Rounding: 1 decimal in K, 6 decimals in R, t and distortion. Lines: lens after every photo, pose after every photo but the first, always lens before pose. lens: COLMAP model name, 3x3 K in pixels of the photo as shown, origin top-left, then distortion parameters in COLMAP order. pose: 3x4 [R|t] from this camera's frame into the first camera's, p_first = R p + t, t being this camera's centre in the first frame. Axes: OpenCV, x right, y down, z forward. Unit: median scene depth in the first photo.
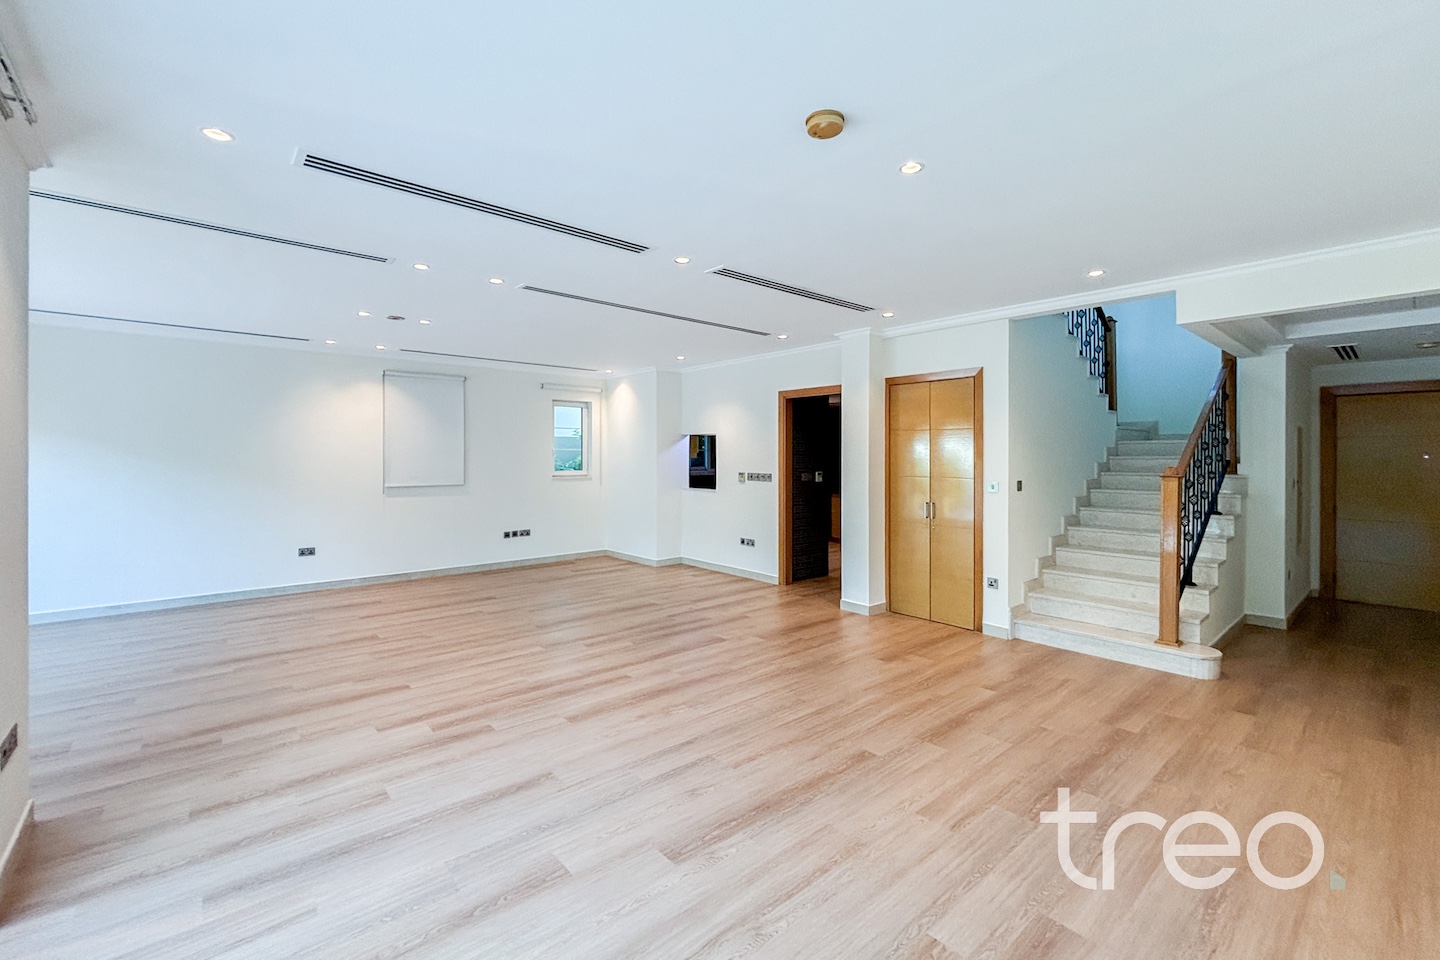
lens RADIAL K [[595.5, 0, 732.2], [0, 595.5, 444.8], [0, 0, 1]] dist [0.005599, -0.002253]
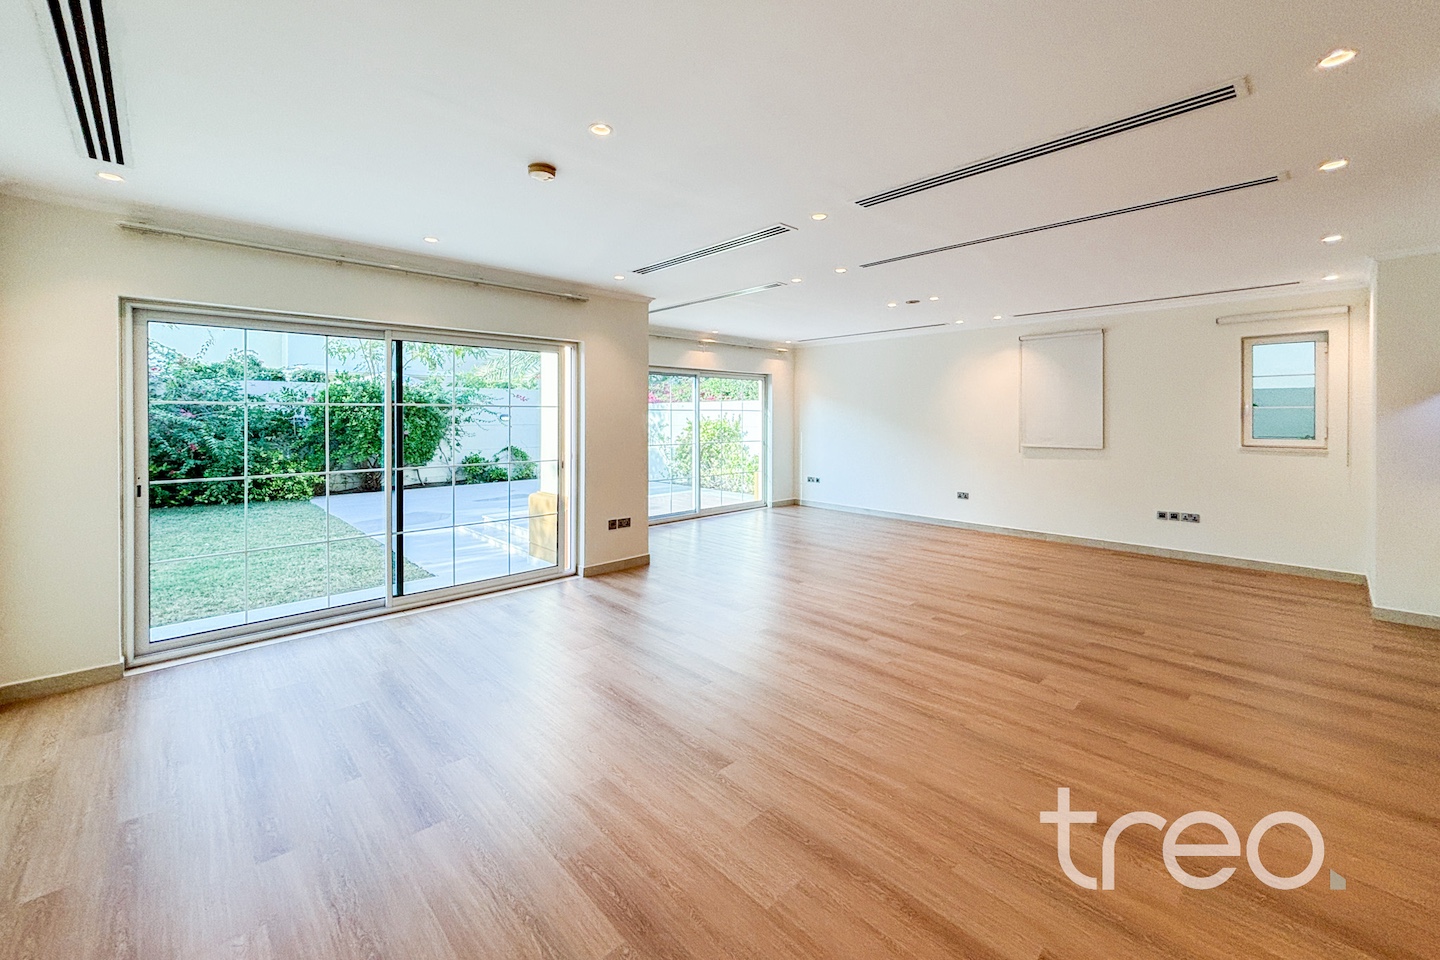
lens RADIAL K [[595.5, 0, 711.0], [0, 595.5, 430.6], [0, 0, 1]] dist [0.005599, -0.002253]
pose [[0.029663, 0.021728, -0.999324, 0.666231], [0.020958, 0.999530, 0.022354, 0.008493], [0.999340, -0.021607, 0.029194, 0.595414]]
